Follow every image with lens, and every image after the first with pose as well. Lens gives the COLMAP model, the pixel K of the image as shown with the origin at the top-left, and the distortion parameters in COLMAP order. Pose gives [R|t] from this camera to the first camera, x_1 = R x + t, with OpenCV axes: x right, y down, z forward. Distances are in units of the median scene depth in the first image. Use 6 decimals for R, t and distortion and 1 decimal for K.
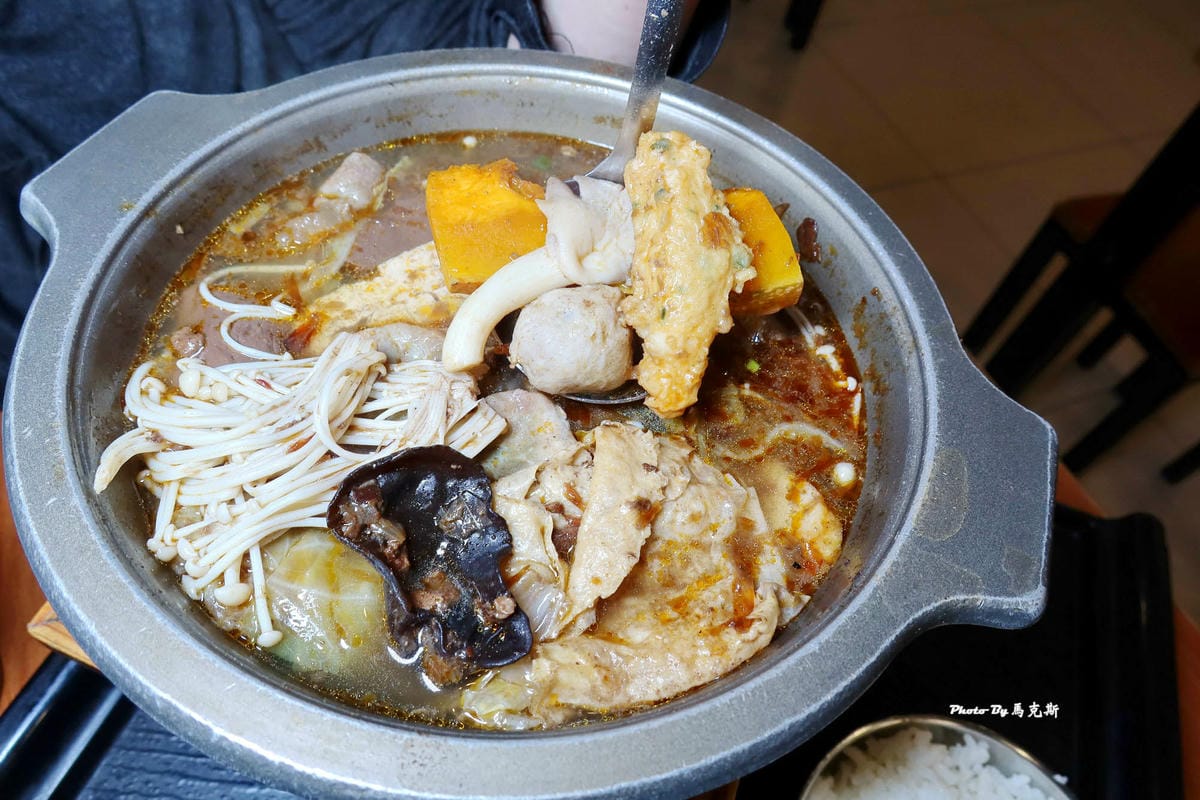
lens RADIAL K [[774.0, 0, 593.2], [0, 774.0, 392.4], [0, 0, 1]] dist [-0.010260, 0.004054]
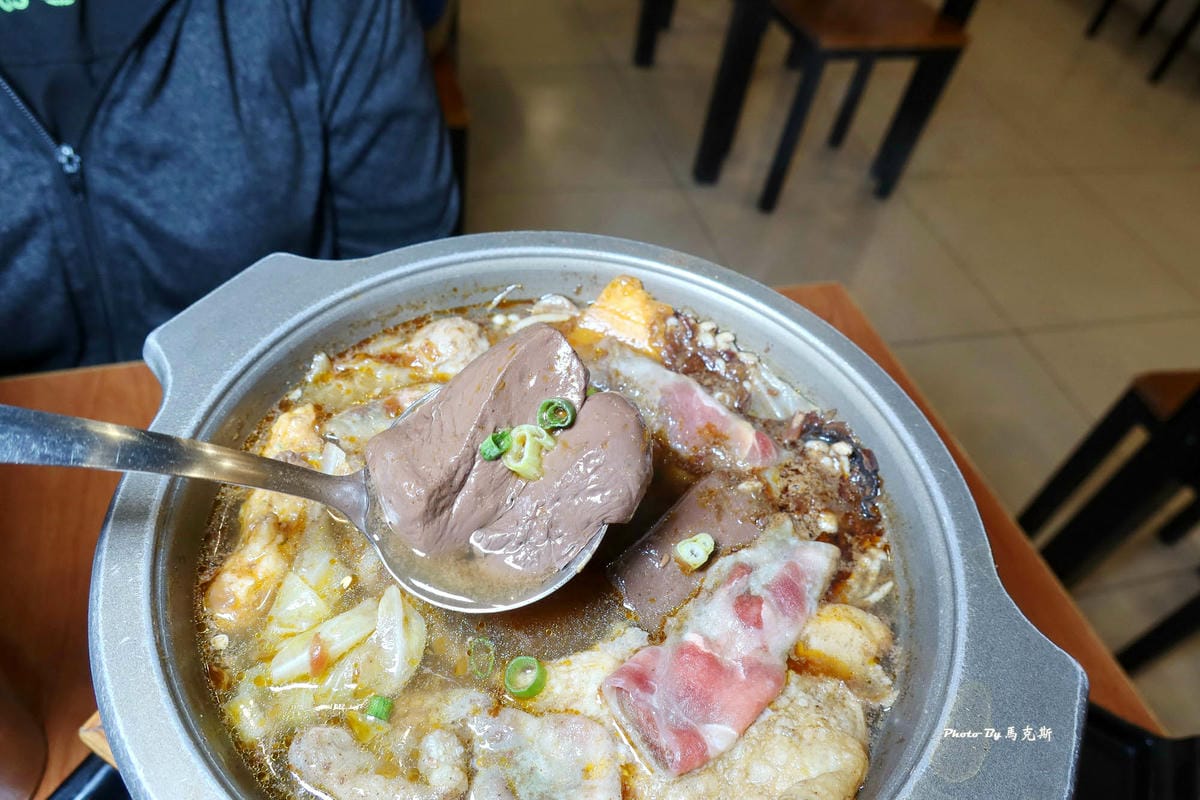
lens RADIAL K [[774.0, 0, 601.0], [0, 774.0, 403.3], [0, 0, 1]] dist [-0.010260, 0.004054]
pose [[0.991916, 0.099751, -0.078442, 0.018110], [-0.108578, 0.987087, -0.117768, -0.100965], [0.065682, 0.125333, 0.989938, -0.065088]]
